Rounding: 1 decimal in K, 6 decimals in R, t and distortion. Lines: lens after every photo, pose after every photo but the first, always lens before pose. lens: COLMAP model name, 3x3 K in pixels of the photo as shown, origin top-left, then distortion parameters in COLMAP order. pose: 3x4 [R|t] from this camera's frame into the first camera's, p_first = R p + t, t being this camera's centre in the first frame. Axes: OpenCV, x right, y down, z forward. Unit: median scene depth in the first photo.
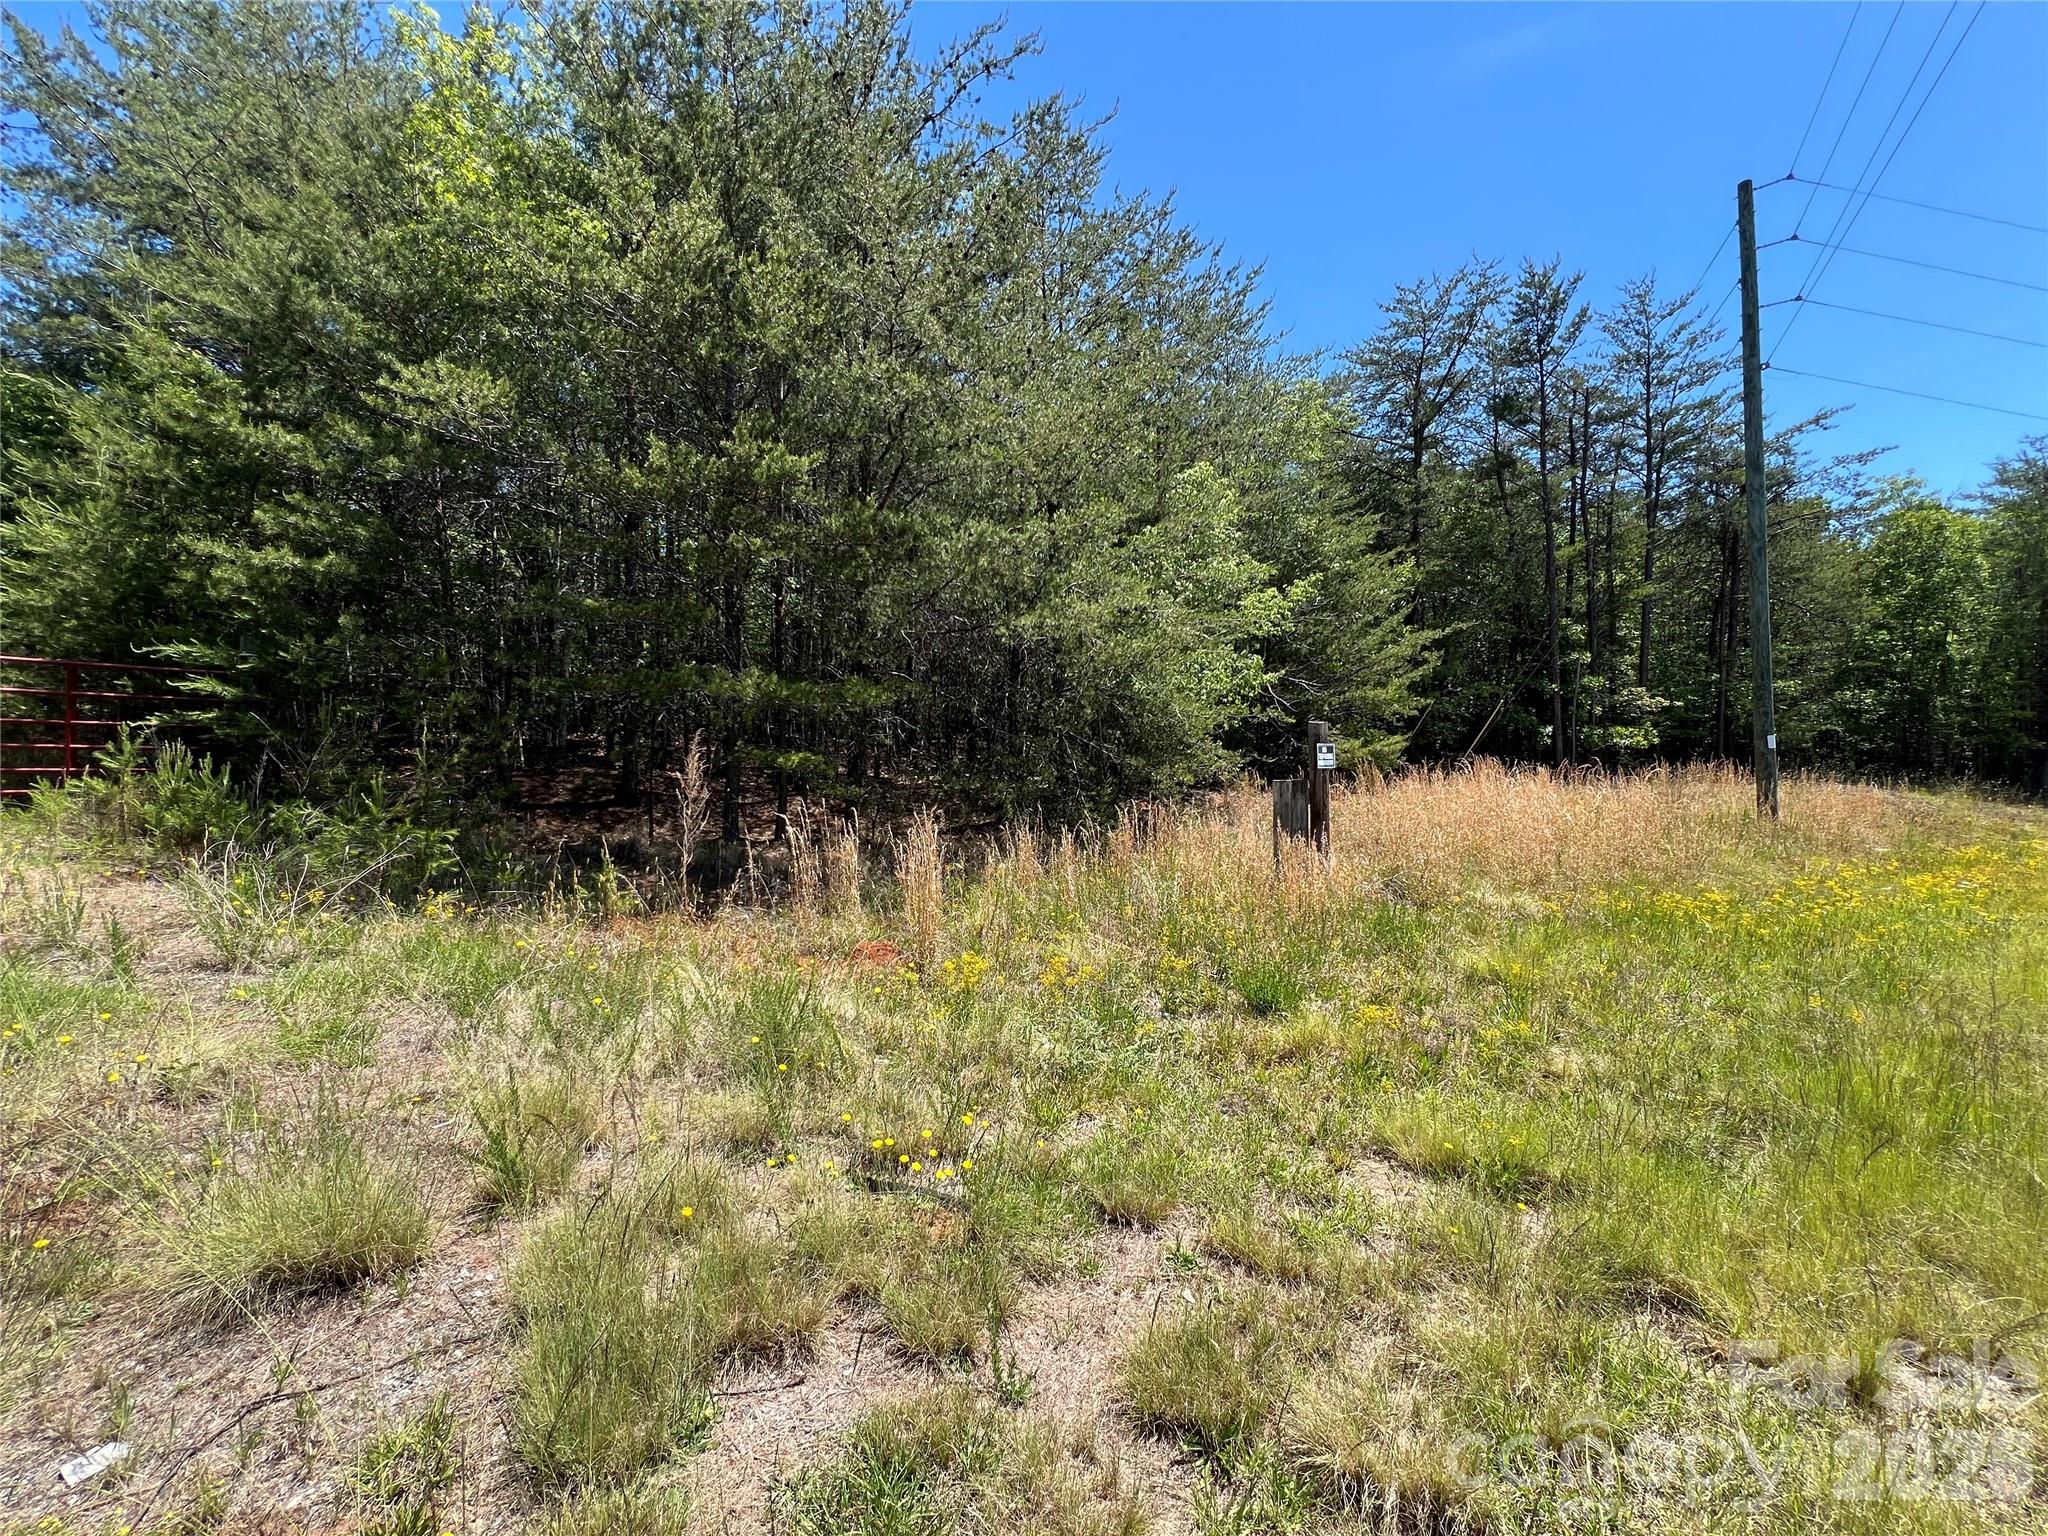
lens RADIAL K [[820.3, 0, 1023.6], [0, 820.3, 768.4], [0, 0, 1]] dist [0.000164, -0.000307]
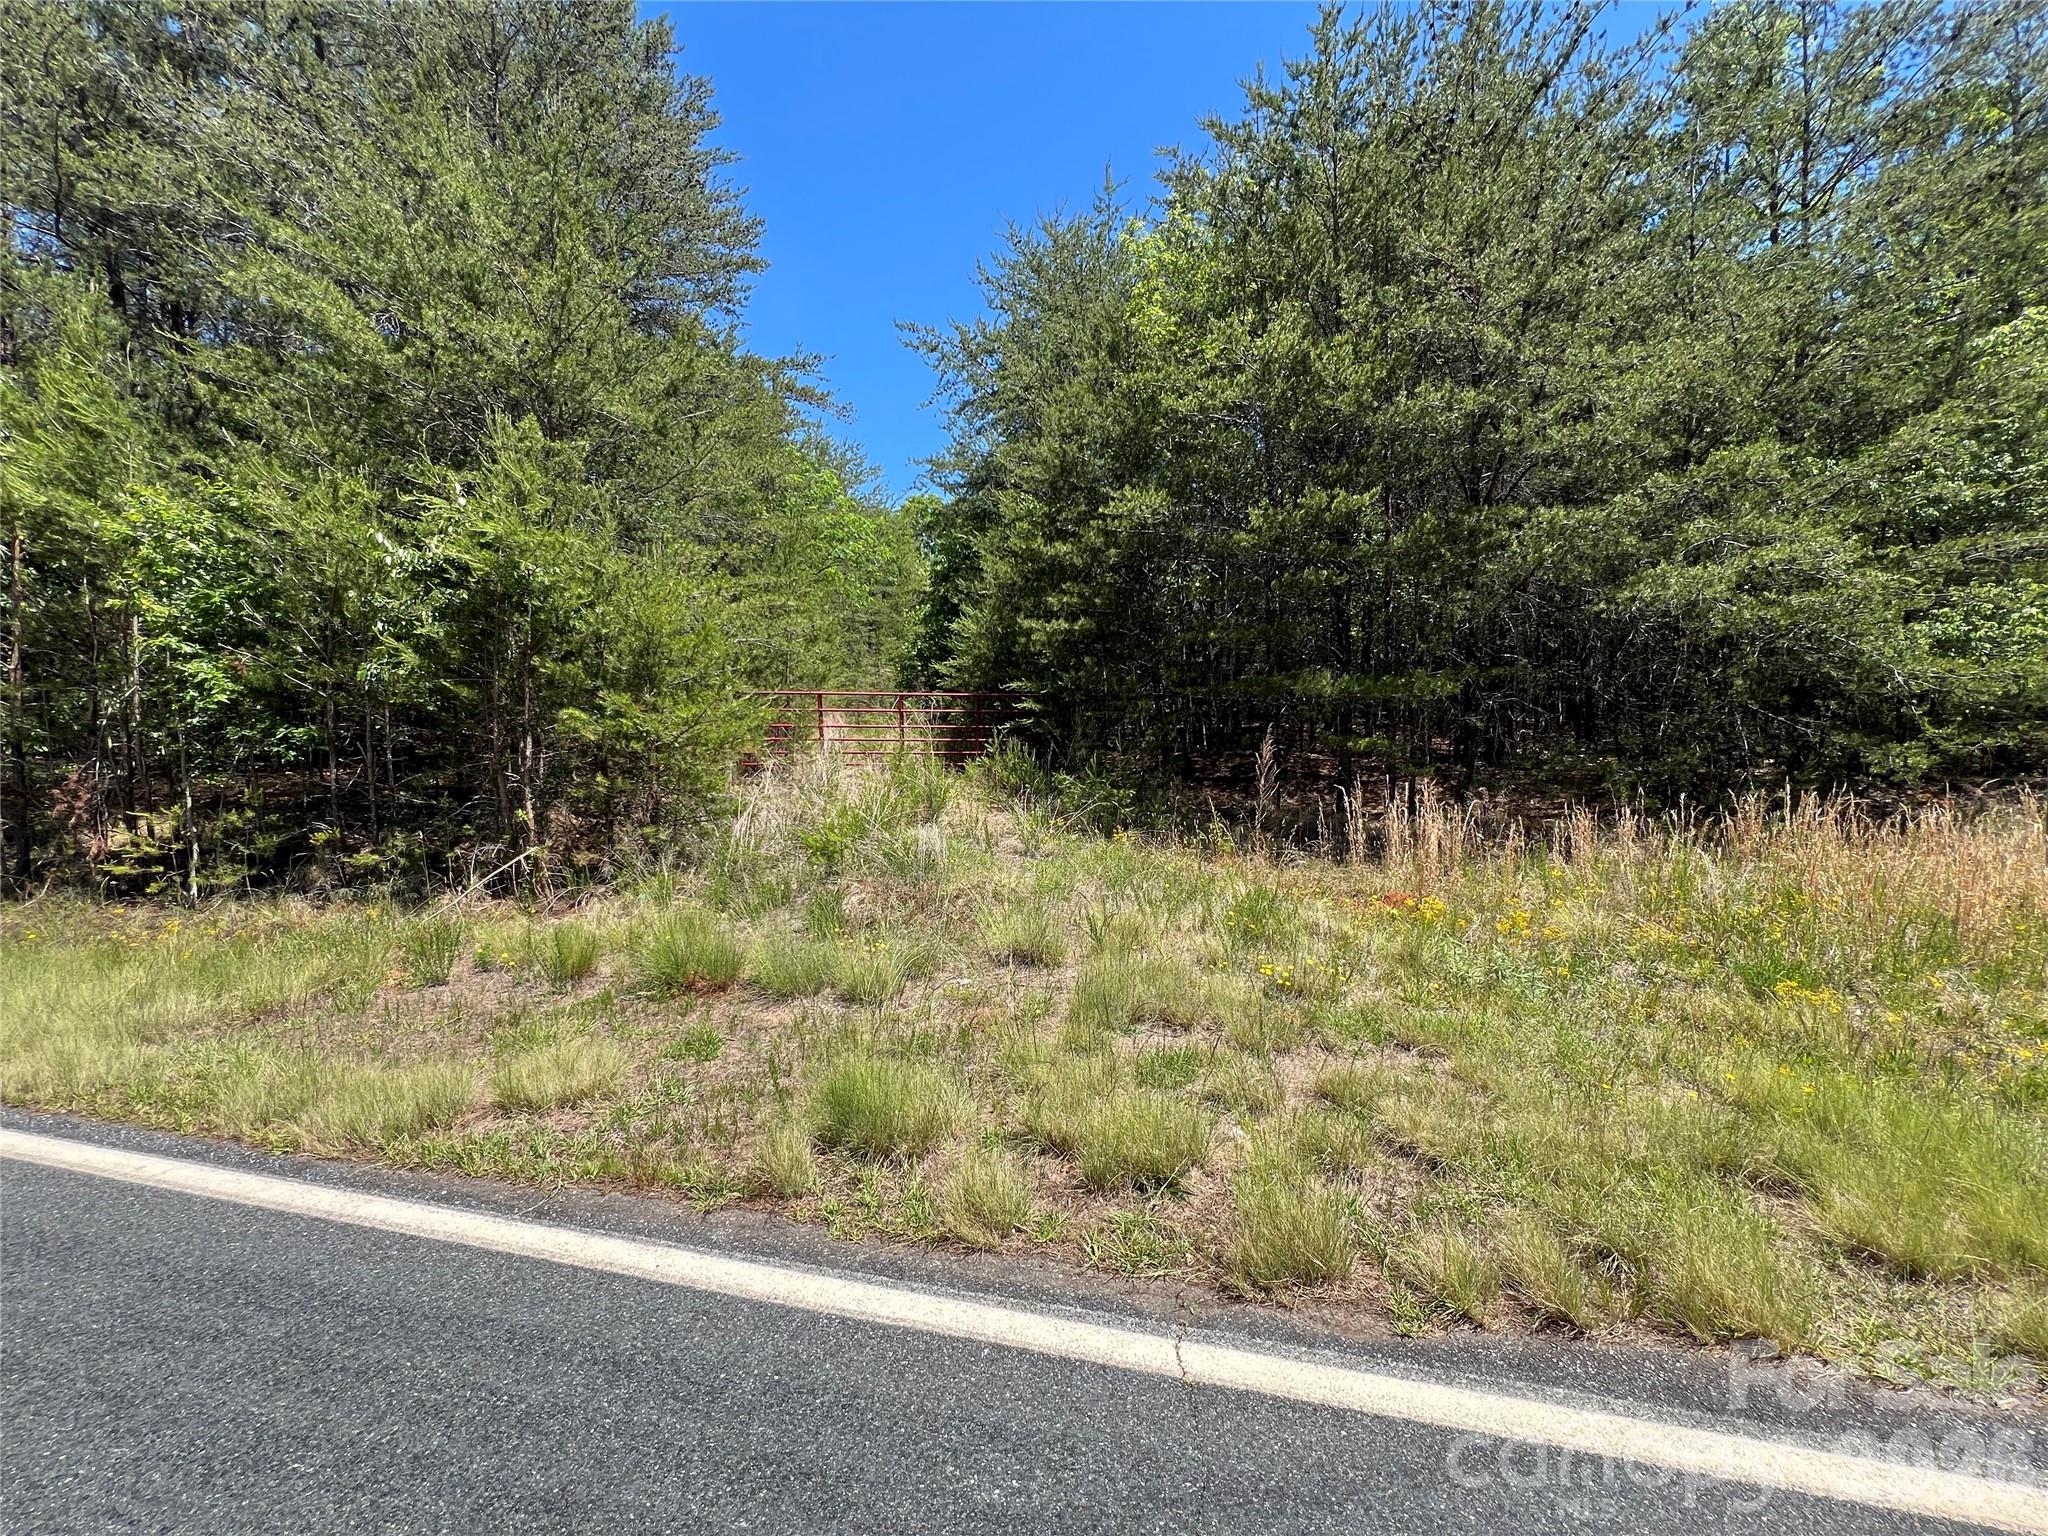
lens RADIAL K [[820.3, 0, 1022.9], [0, 820.3, 758.9], [0, 0, 1]] dist [0.000164, -0.000307]
pose [[0.684155, 0.003297, -0.729329, 0.261382], [0.004324, 0.999954, 0.008577, 0.000226], [0.729324, -0.009022, 0.684109, -0.196485]]
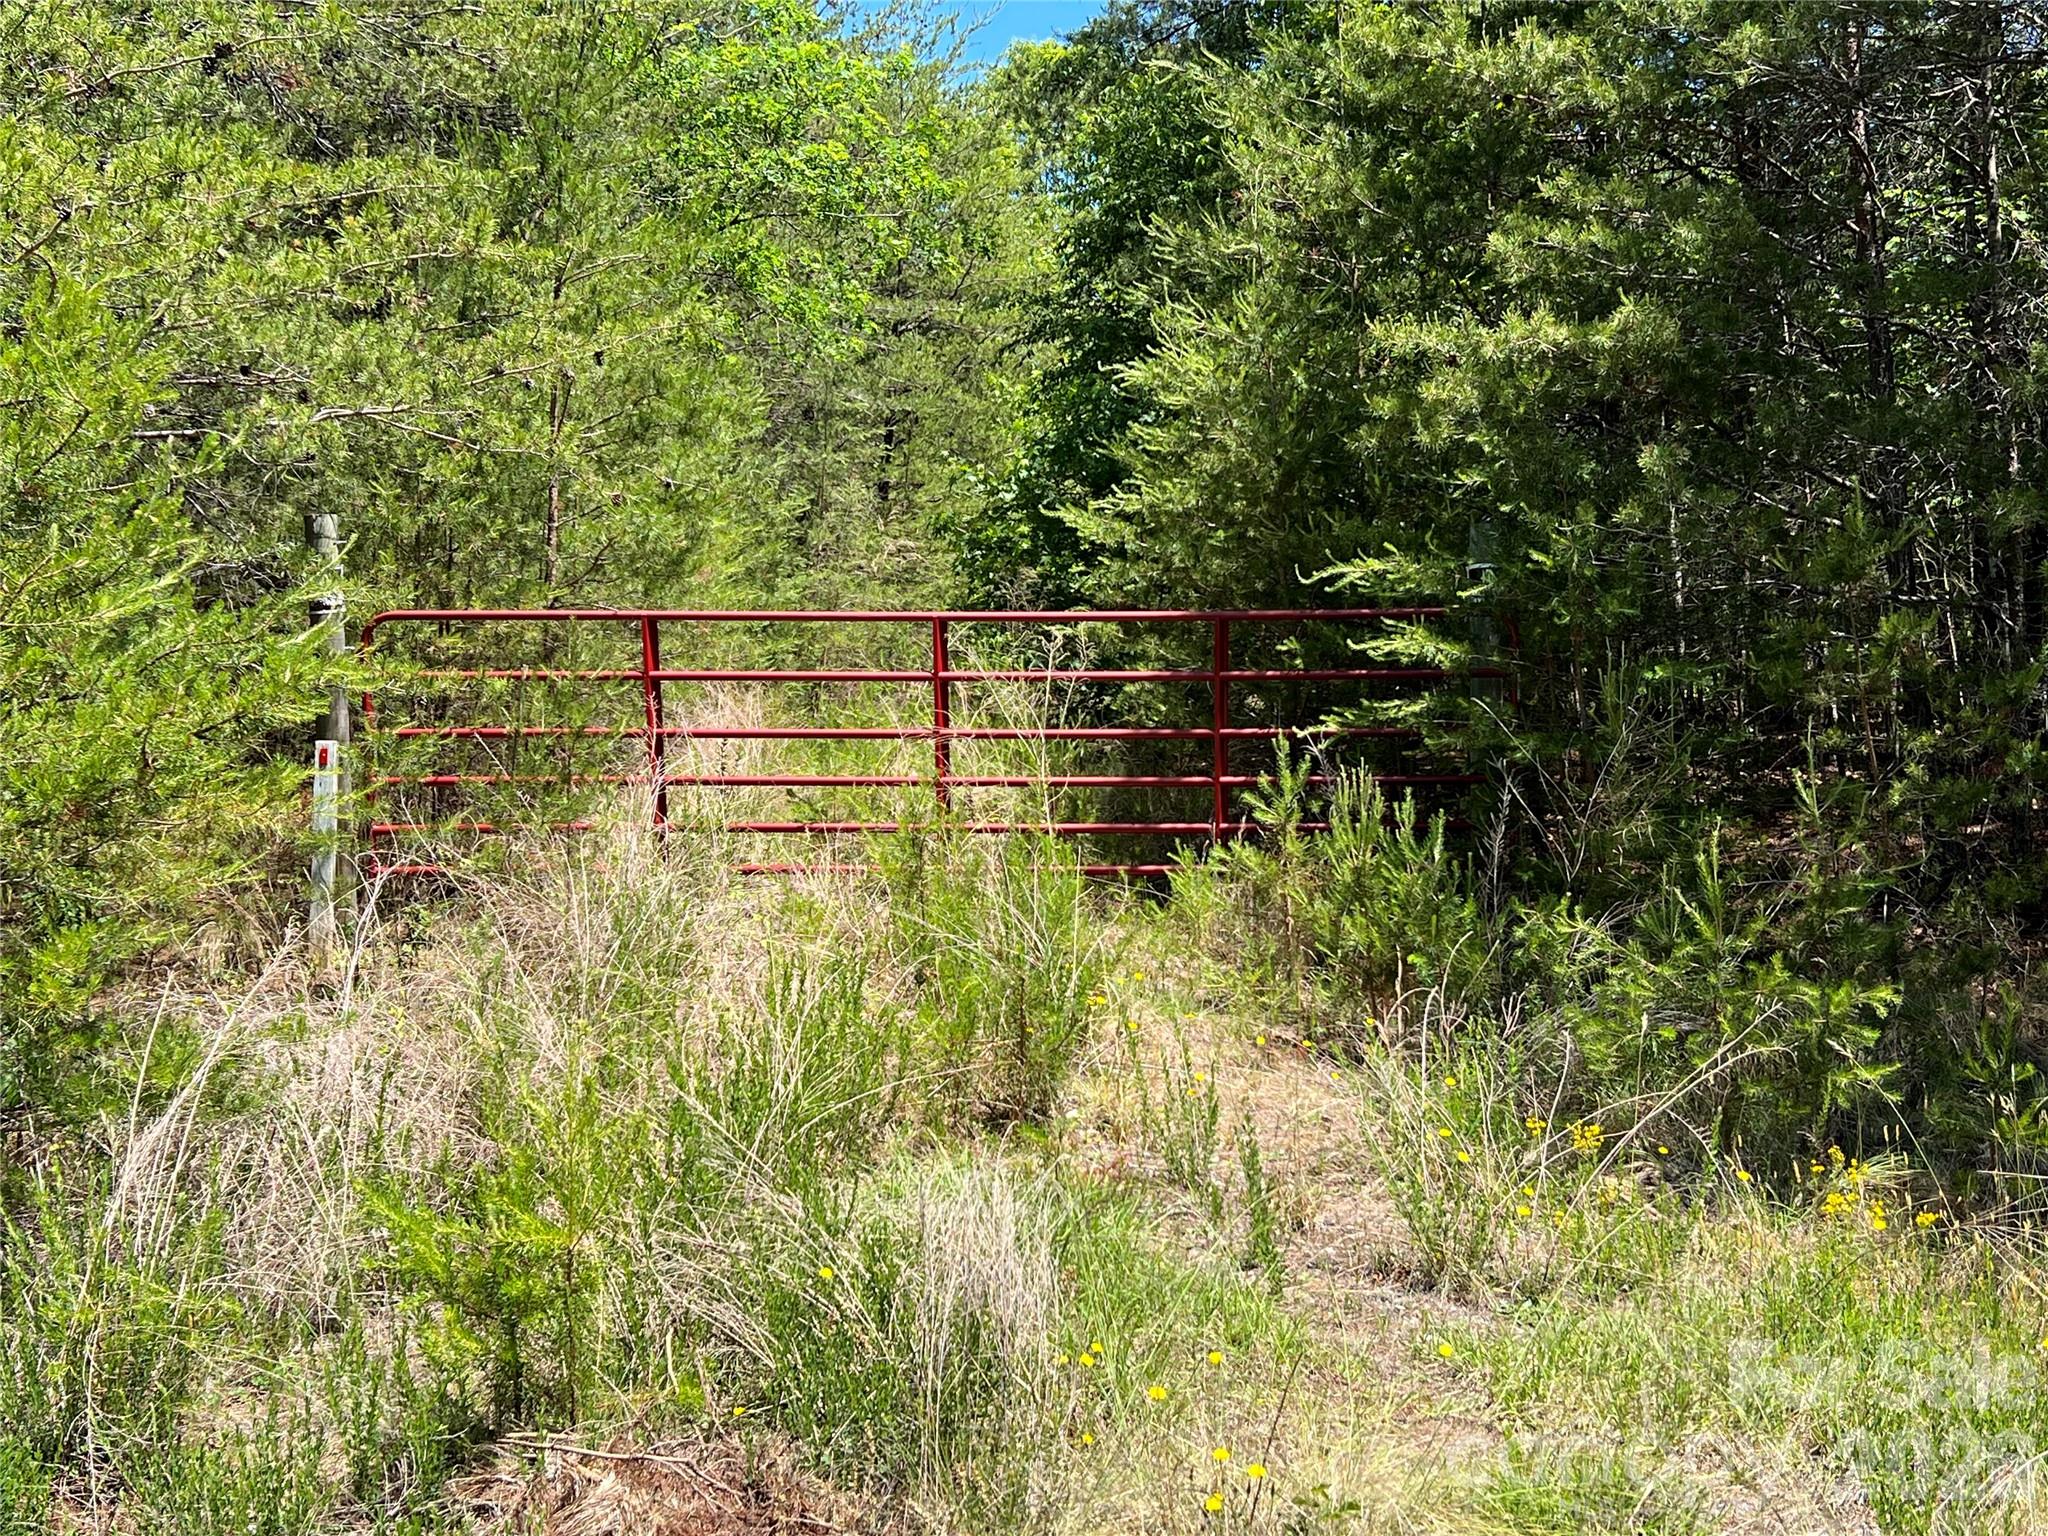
lens RADIAL K [[2421.1, 0, 1001.0], [0, 2421.1, 806.5], [0, 0, 1]] dist [0.080585, 0.000000]
pose [[0.570370, -0.008982, -0.821339, -0.018293], [0.006008, 0.999959, -0.006763, -0.001833], [0.821366, -0.001078, 0.570401, 0.042396]]
